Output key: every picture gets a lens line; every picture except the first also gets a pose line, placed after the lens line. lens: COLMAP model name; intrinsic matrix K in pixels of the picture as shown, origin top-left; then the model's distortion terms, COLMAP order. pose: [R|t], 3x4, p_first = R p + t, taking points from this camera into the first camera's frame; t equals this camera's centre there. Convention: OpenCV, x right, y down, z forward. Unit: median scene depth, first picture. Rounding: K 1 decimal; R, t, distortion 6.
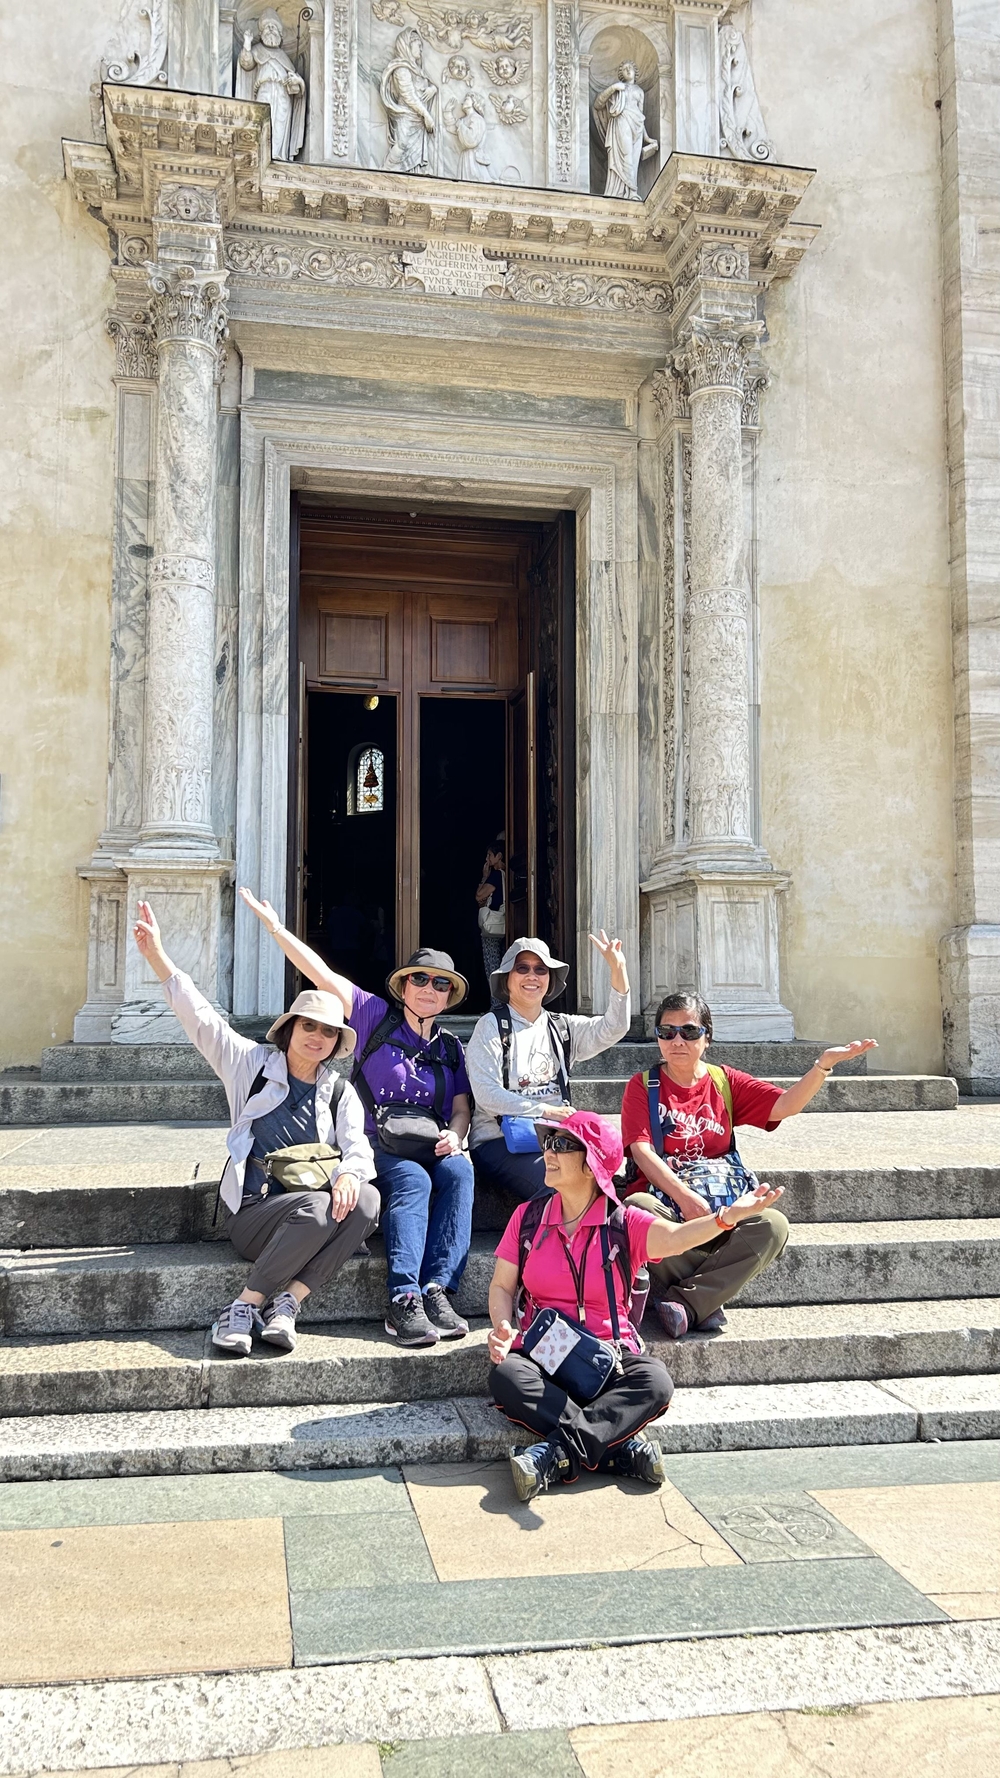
lens RADIAL K [[1325.2, 0, 500.0], [0, 1325.2, 889.0], [0, 0, 1]] dist [0.071357, -0.080898]
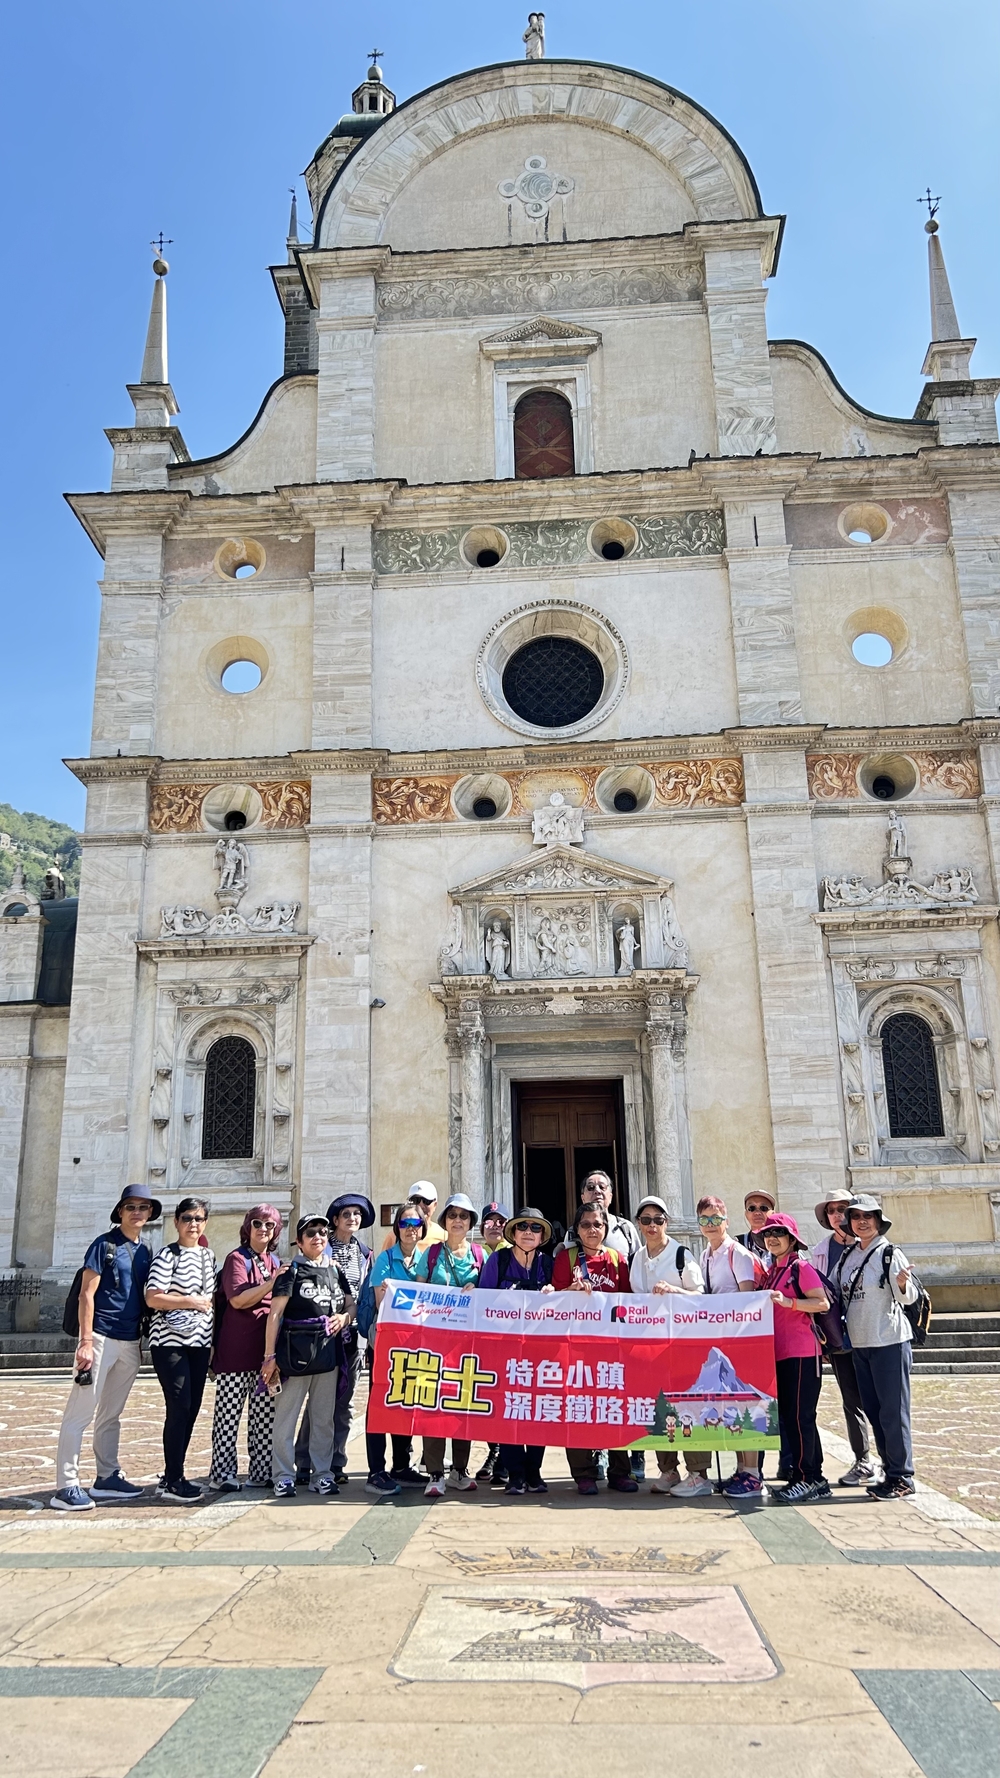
lens RADIAL K [[1325.2, 0, 500.0], [0, 1325.2, 889.0], [0, 0, 1]] dist [0.071357, -0.080898]
pose [[0.970296, -0.087234, -0.225647, 0.470697], [0.040632, 0.978239, -0.203463, -0.144654], [0.238485, 0.188251, 0.952726, -1.665475]]
